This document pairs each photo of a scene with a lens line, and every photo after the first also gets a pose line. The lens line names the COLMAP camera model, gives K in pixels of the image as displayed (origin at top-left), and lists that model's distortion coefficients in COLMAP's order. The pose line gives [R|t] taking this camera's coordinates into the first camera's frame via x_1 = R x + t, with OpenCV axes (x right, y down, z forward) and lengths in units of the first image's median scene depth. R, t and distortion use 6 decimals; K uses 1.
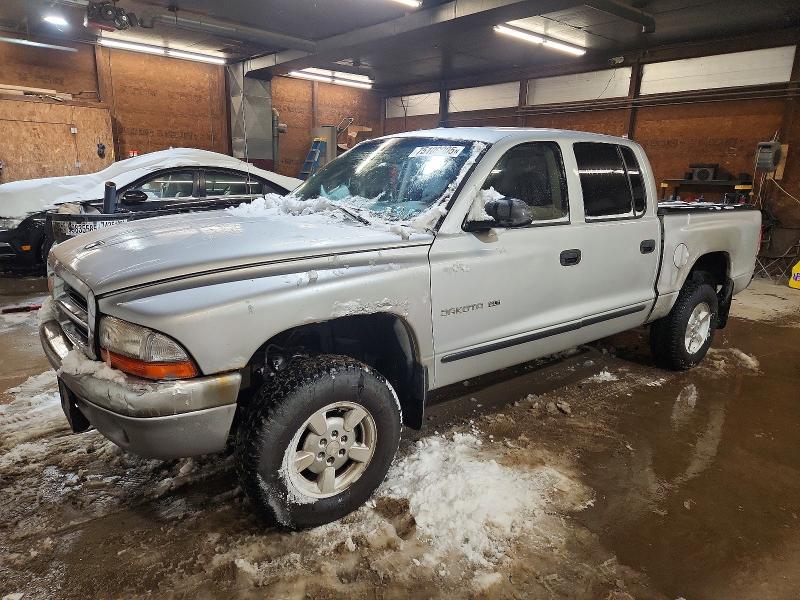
lens RADIAL K [[559.7, 0, 398.2], [0, 559.7, 298.0], [0, 0, 1]] dist [0.032417, -0.002128]
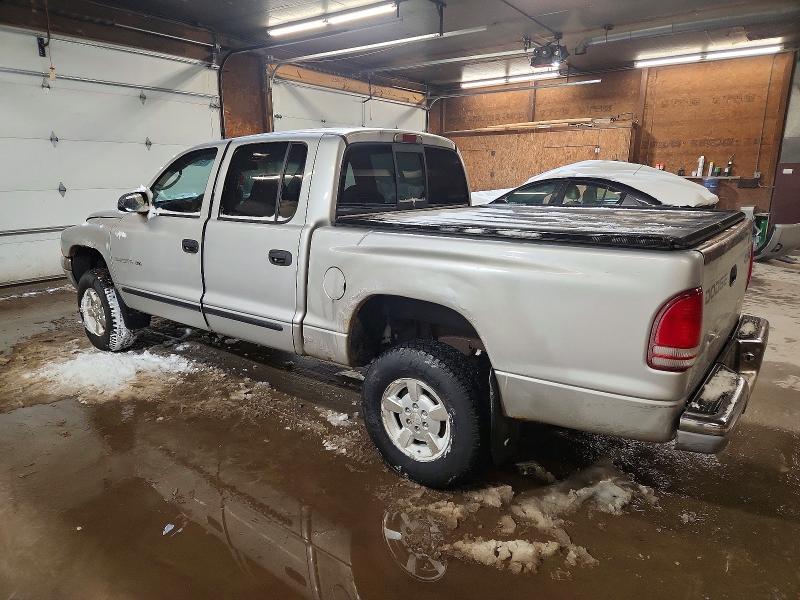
lens RADIAL K [[559.7, 0, 398.1], [0, 559.7, 304.8], [0, 0, 1]] dist [0.032417, -0.002128]
pose [[0.205802, 0.194070, -0.959157, 1.320745], [-0.211537, 0.965787, 0.150023, -0.189655], [0.955457, 0.172023, 0.239814, 0.984041]]
